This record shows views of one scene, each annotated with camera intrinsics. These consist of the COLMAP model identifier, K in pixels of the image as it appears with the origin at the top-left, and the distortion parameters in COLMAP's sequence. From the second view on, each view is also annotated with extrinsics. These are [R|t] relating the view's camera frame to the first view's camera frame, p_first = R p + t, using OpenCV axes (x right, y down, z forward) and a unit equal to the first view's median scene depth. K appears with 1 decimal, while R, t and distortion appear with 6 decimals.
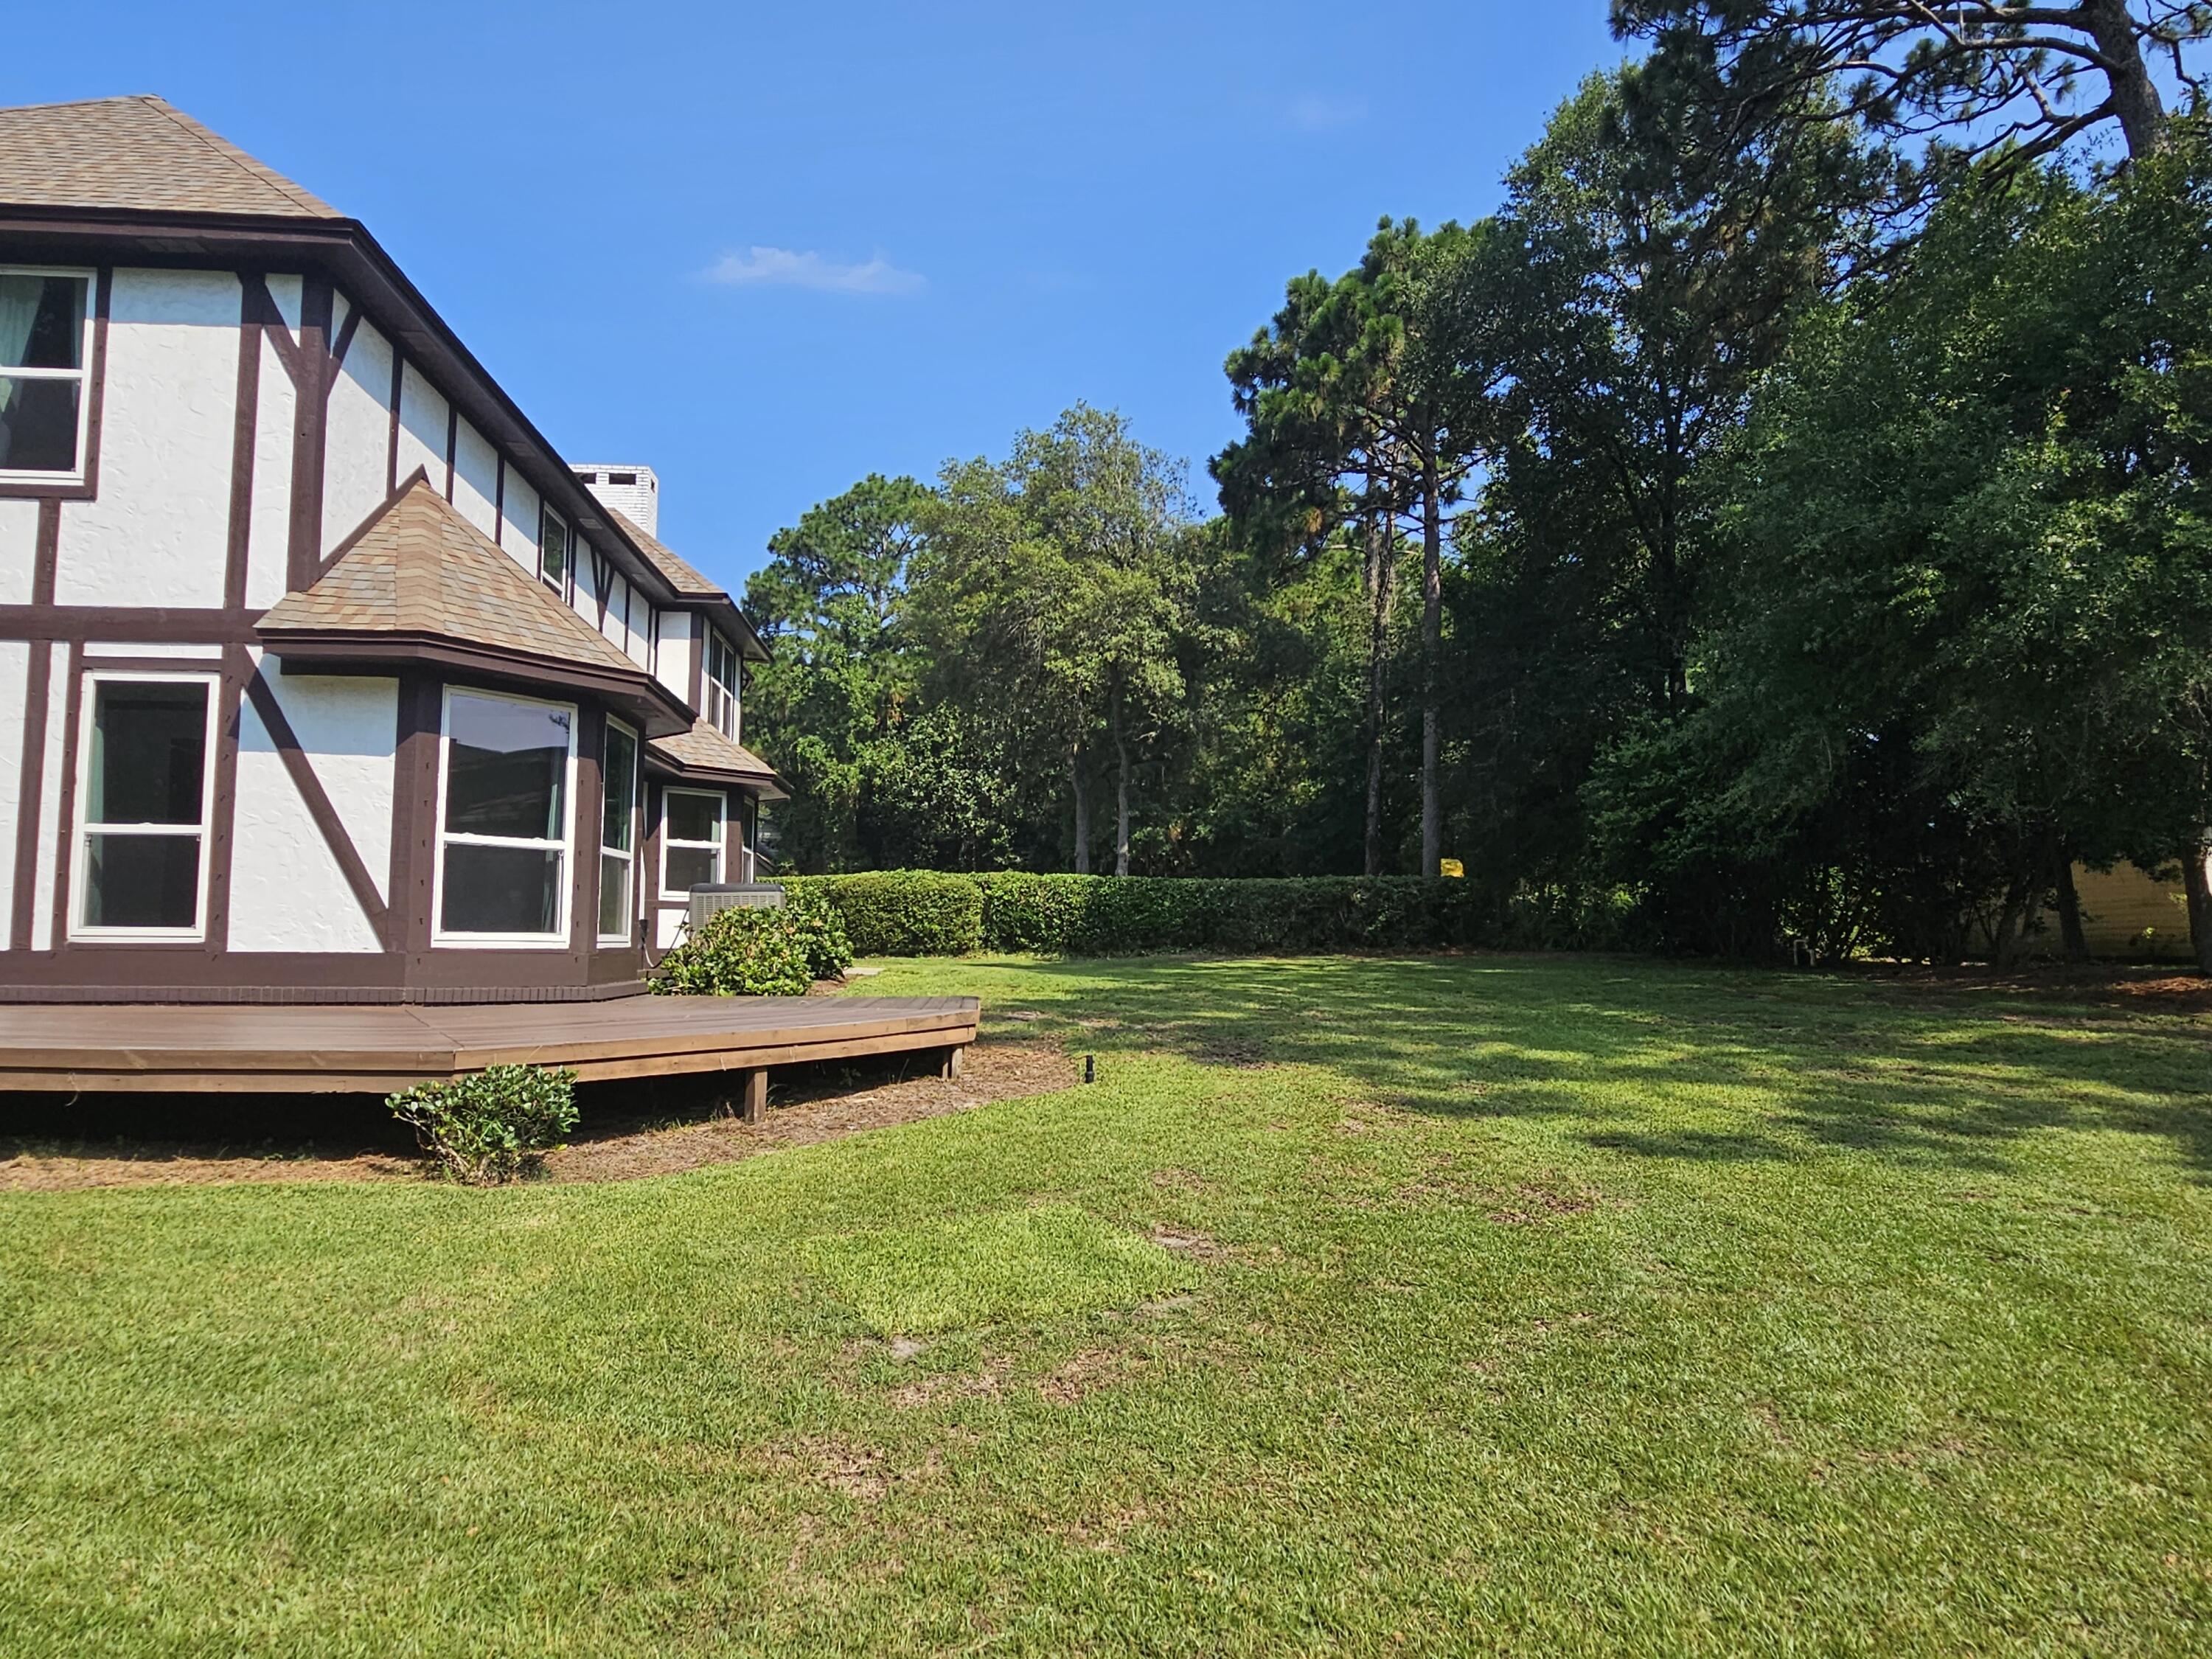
lens RADIAL K [[1406.8, 0, 1106.0], [0, 1406.8, 829.5], [0, 0, 1]] dist [-0.007363, -0.000678]
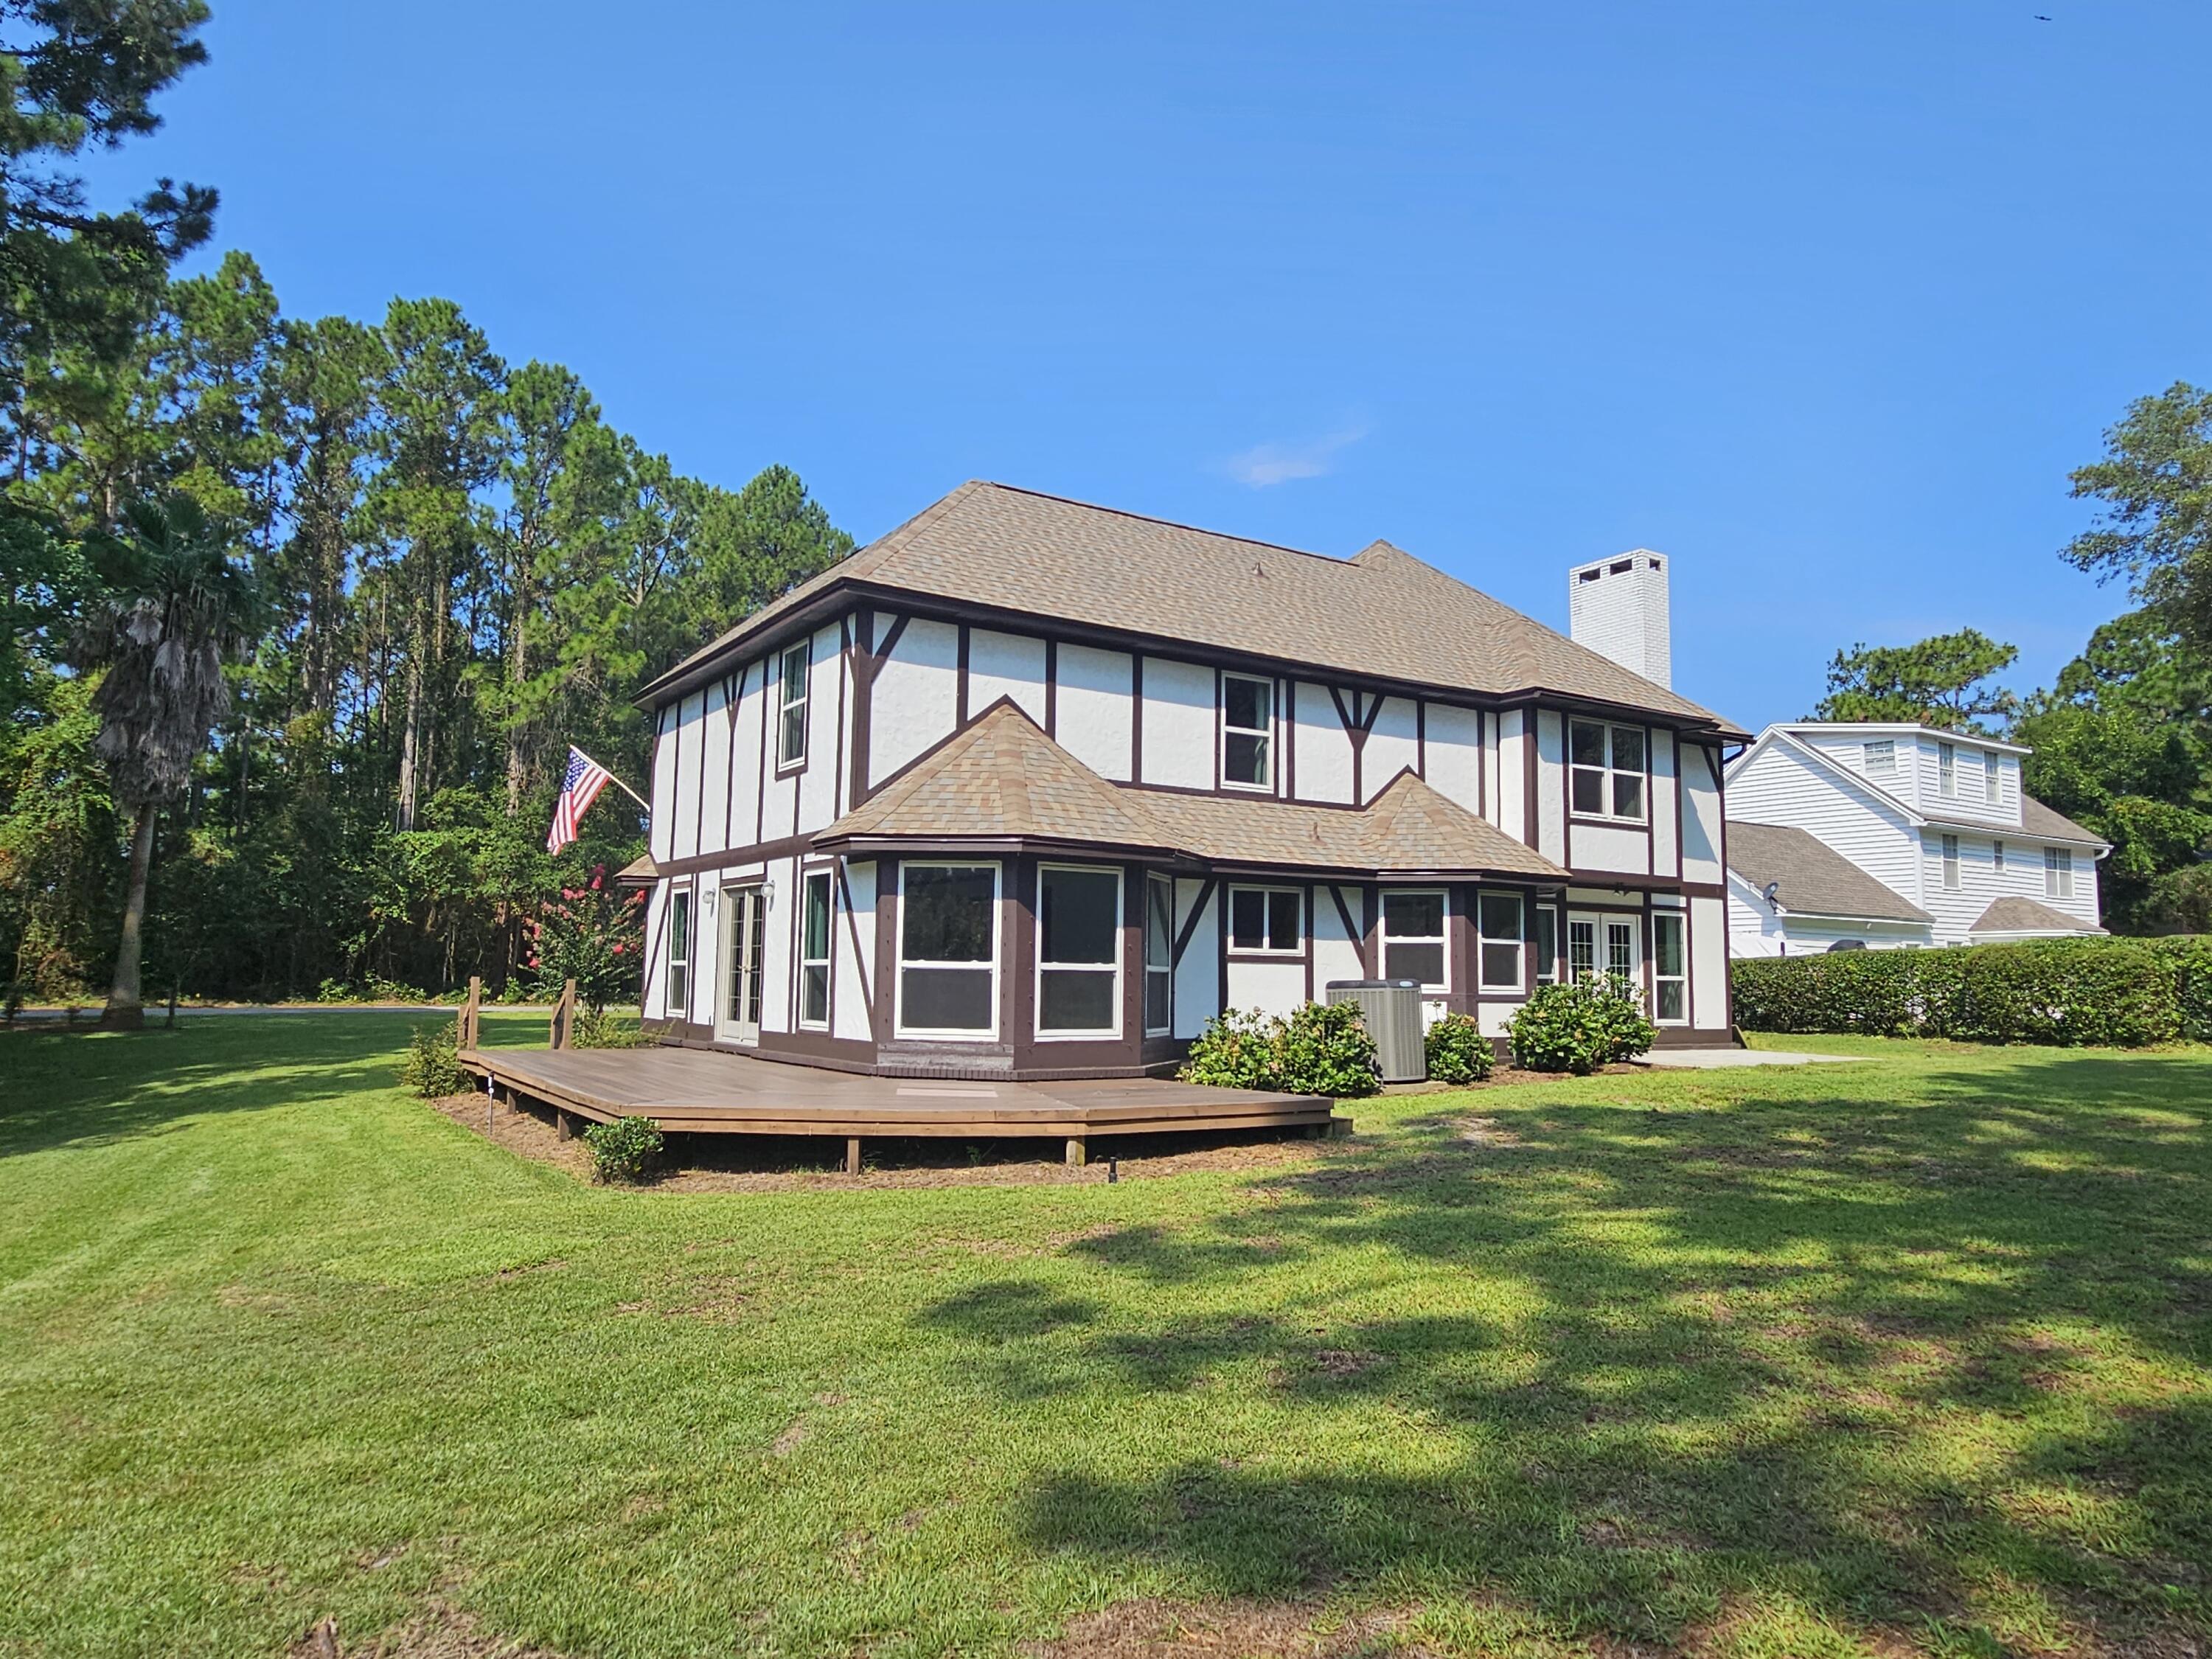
lens RADIAL K [[1406.8, 0, 1106.0], [0, 1406.8, 829.5], [0, 0, 1]] dist [-0.007363, -0.000678]
pose [[0.489251, -0.094284, -0.867032, 0.904659], [0.058643, 0.995446, -0.075158, -0.011141], [0.870169, -0.014074, 0.492552, 0.439913]]
